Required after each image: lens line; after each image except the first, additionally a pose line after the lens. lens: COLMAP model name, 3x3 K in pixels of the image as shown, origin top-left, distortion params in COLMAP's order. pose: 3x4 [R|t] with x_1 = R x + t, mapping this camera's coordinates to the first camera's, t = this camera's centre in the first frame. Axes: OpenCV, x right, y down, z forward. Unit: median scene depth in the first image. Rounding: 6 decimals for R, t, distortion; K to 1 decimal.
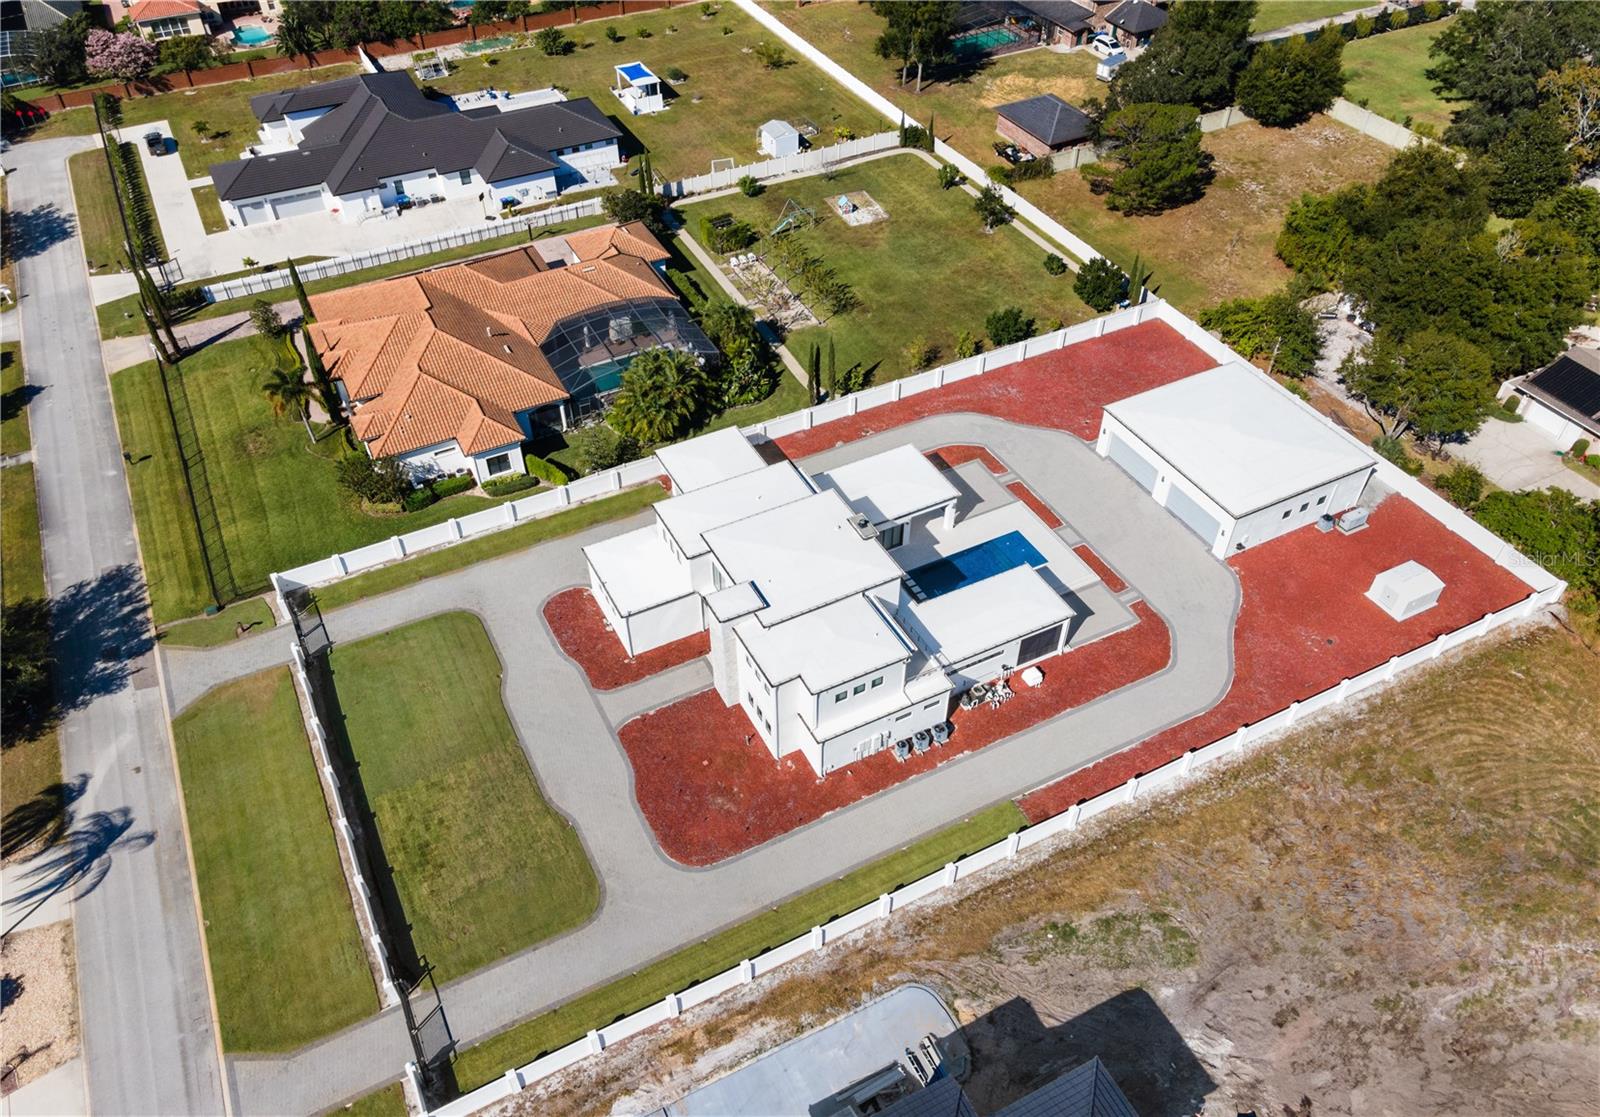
lens RADIAL K [[1195.9, 0, 800.0], [0, 1195.9, 558.5], [0, 0, 1]] dist [0.058023, 0.000478]
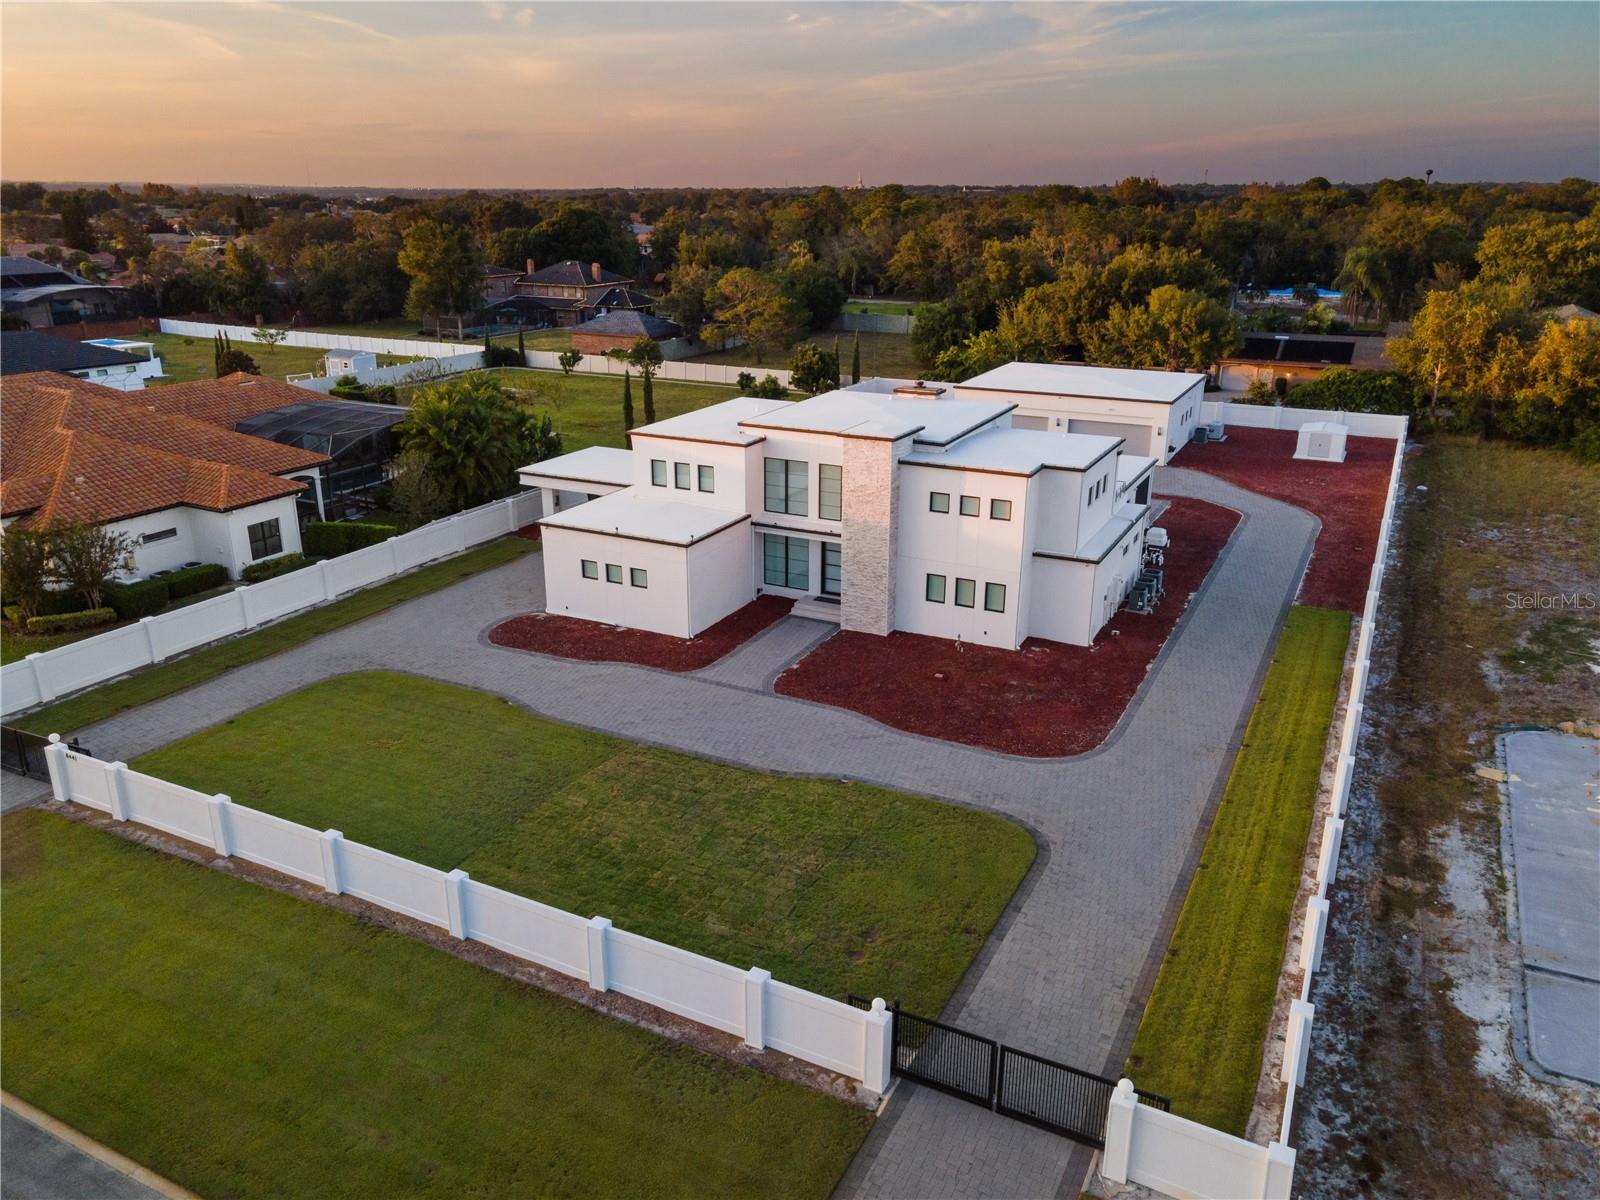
lens RADIAL K [[1186.9, 0, 801.0], [0, 1186.9, 561.2], [0, 0, 1]] dist [0.040440, 0.007151]
pose [[0.814490, -0.174710, 0.553247, -0.457664], [0.395768, 0.864582, -0.309623, 0.278605], [-0.424233, 0.471142, 0.773338, 0.538346]]
